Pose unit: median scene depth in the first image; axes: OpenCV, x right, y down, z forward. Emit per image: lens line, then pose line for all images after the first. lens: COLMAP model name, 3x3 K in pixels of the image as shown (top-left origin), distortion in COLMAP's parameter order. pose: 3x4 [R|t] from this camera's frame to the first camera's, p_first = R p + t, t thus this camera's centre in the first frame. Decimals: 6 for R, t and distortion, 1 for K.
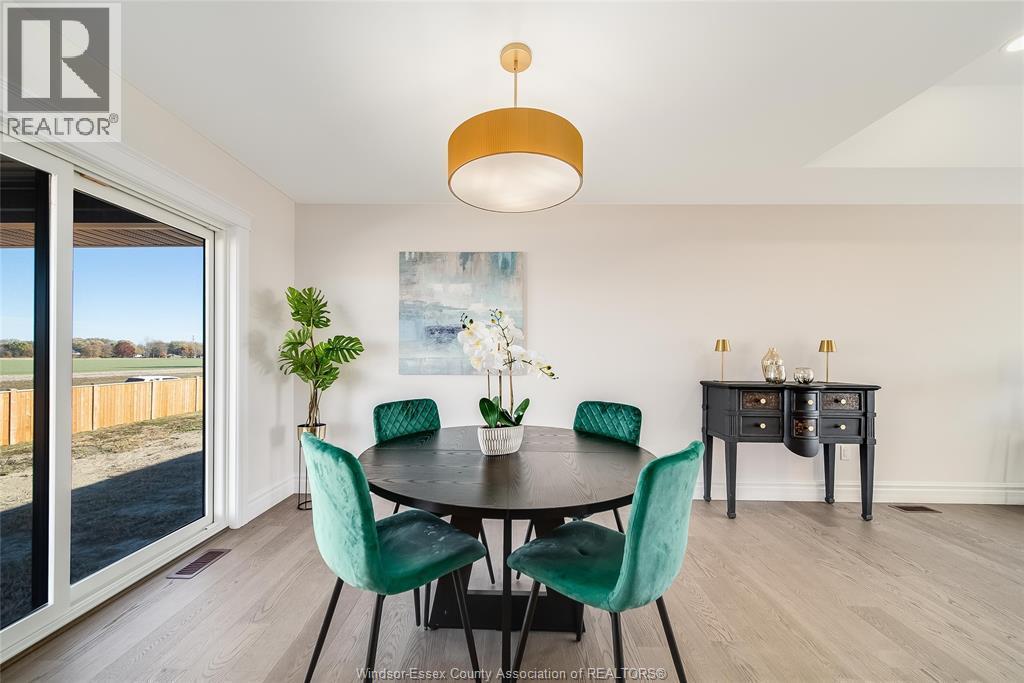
lens RADIAL K [[381.5, 0, 505.5], [0, 381.5, 354.1], [0, 0, 1]] dist [0.003969, 0.000127]
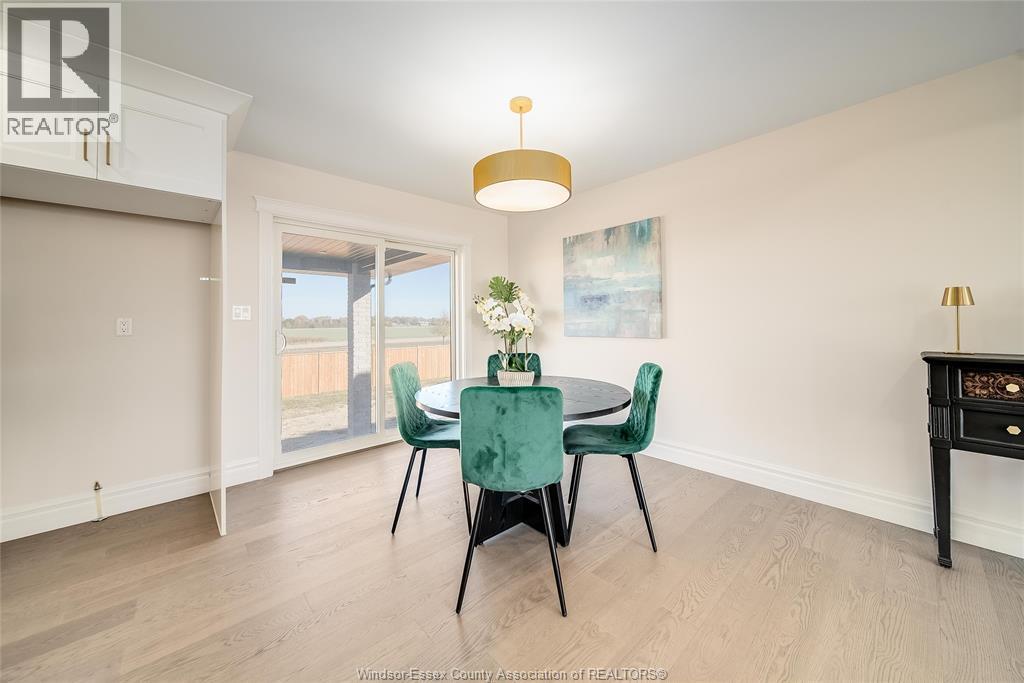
lens RADIAL K [[381.5, 0, 488.2], [0, 381.5, 316.8], [0, 0, 1]] dist [0.003969, 0.000127]
pose [[0.651163, -0.025540, -0.758508, 0.511693], [0.018179, 0.999672, -0.018053, 0.007905], [0.758720, -0.002034, 0.651413, -0.001264]]
